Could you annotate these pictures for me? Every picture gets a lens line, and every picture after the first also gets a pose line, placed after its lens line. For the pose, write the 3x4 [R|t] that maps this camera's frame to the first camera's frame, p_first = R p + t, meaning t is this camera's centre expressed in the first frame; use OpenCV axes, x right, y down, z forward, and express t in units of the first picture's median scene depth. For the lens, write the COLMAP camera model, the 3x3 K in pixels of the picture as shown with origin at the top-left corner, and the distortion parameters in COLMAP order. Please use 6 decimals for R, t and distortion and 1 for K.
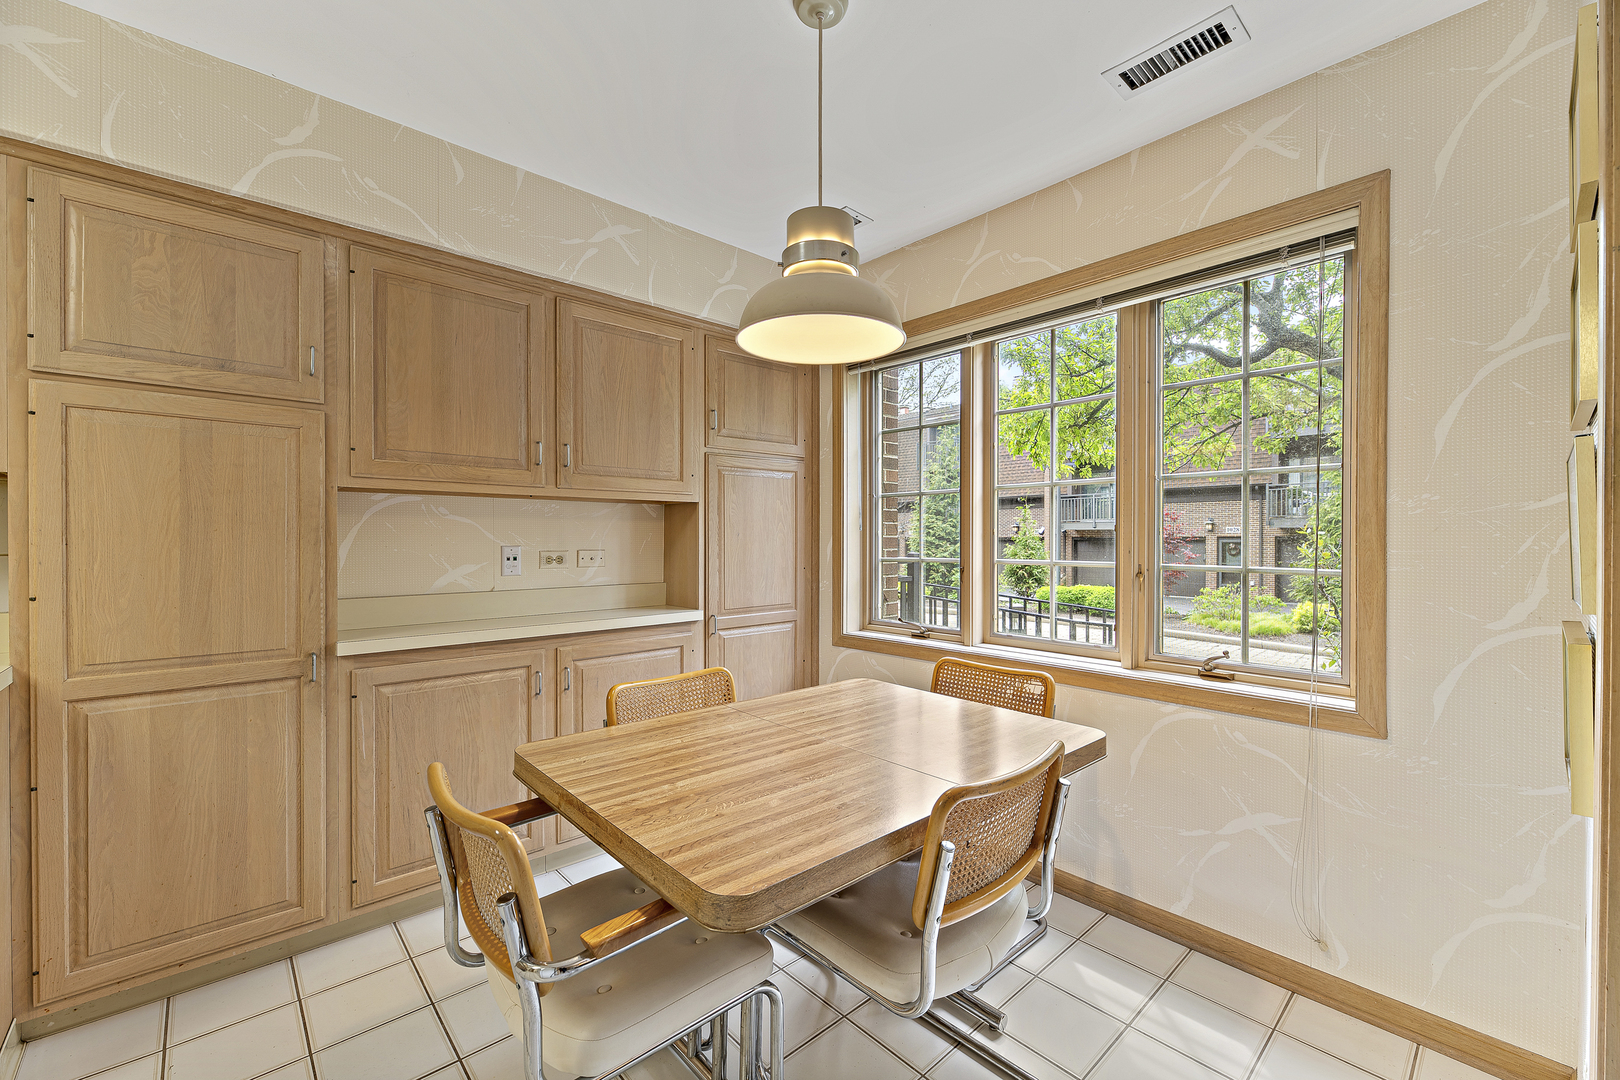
lens RADIAL K [[655.8, 0, 812.1], [0, 655.8, 542.6], [0, 0, 1]] dist [-0.002974, 0.000287]
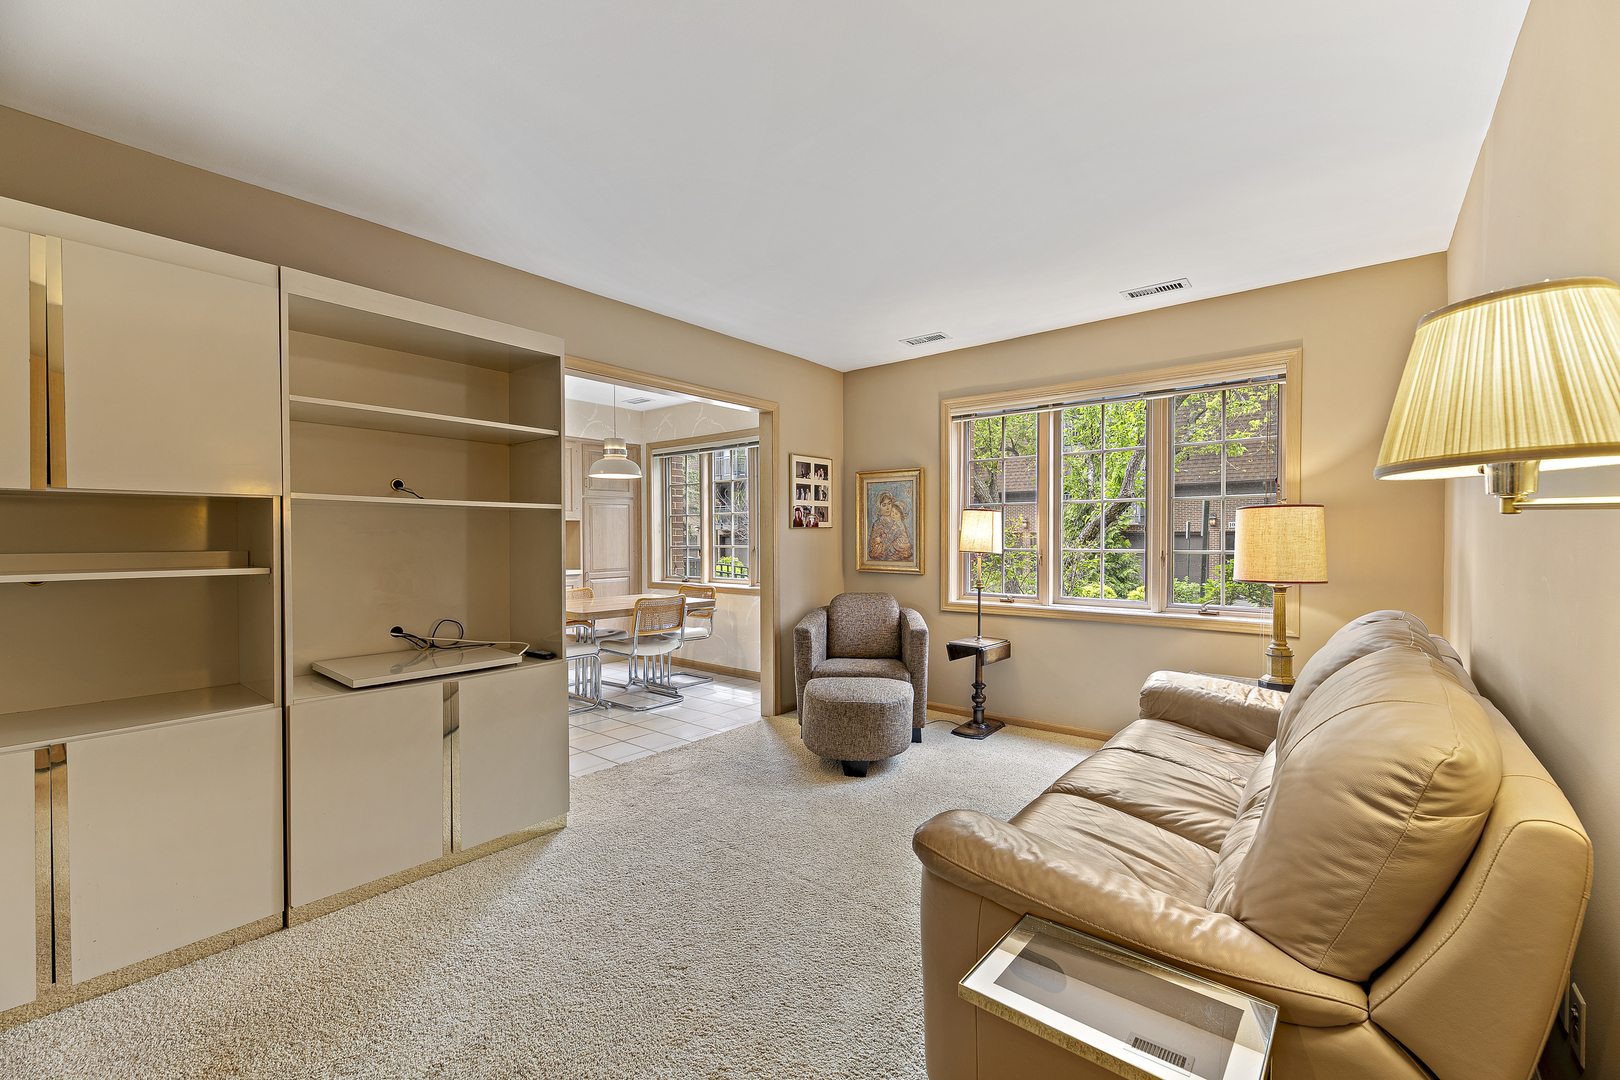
lens RADIAL K [[655.8, 0, 808.3], [0, 655.8, 555.2], [0, 0, 1]] dist [-0.002974, 0.000287]
pose [[0.989608, -0.003532, 0.143748, 0.268563], [-0.000500, 0.999608, 0.028000, -0.008147], [-0.143790, -0.027780, 0.989218, -1.290196]]
